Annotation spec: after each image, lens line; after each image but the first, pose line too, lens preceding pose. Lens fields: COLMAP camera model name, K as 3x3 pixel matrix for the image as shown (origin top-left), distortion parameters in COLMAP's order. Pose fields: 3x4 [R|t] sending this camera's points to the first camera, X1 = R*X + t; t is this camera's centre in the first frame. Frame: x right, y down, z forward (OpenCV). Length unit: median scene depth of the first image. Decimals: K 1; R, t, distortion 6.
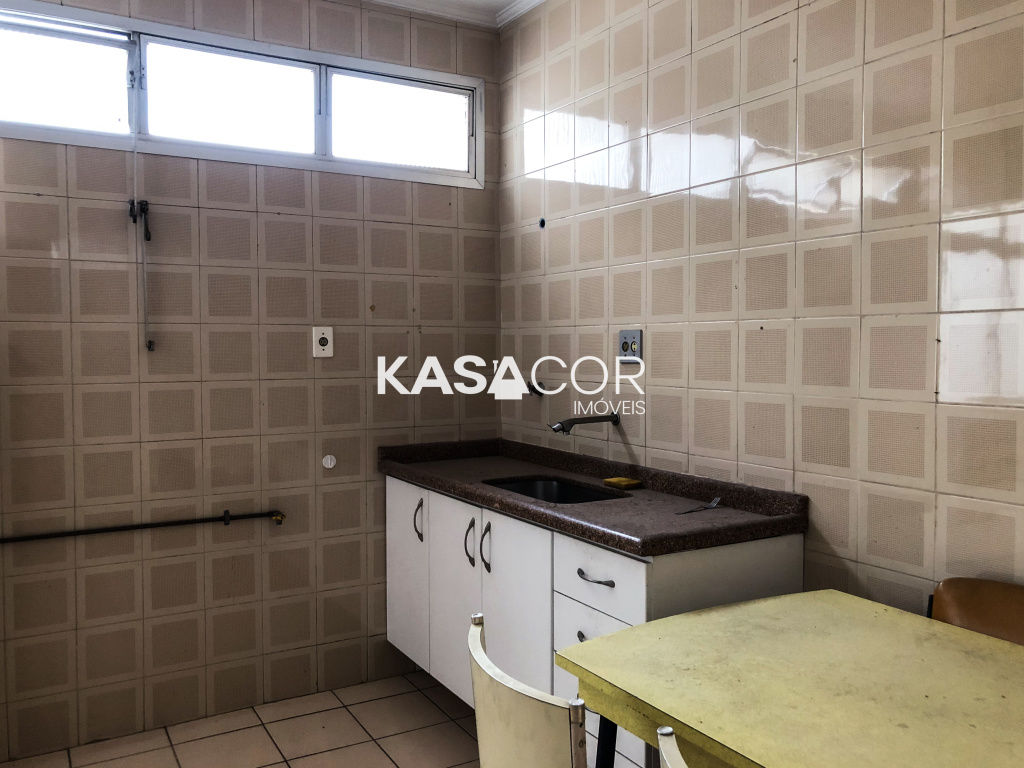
lens RADIAL K [[849.5, 0, 511.6], [0, 849.5, 377.5], [0, 0, 1]] dist [0.031147, -0.020297]
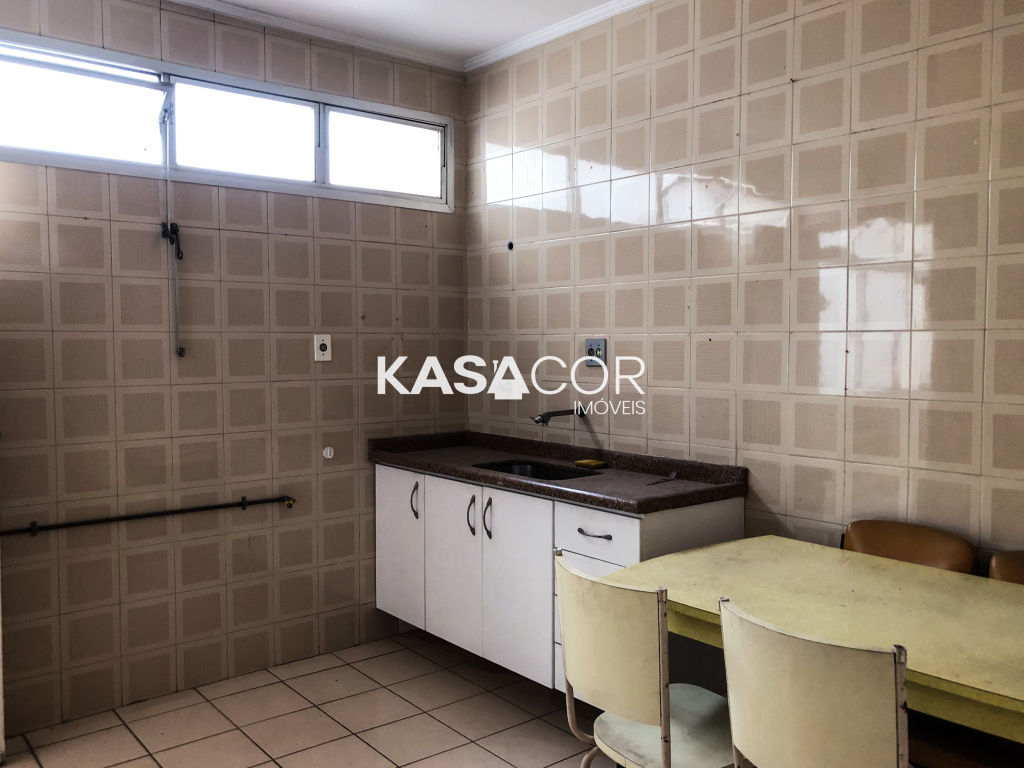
lens RADIAL K [[849.5, 0, 520.0], [0, 849.5, 388.4], [0, 0, 1]] dist [0.031147, -0.020297]
pose [[0.987881, -0.007529, 0.155034, -0.154168], [0.004973, 0.999845, 0.016866, -0.005919], [-0.155137, -0.015890, 0.987765, -0.183767]]
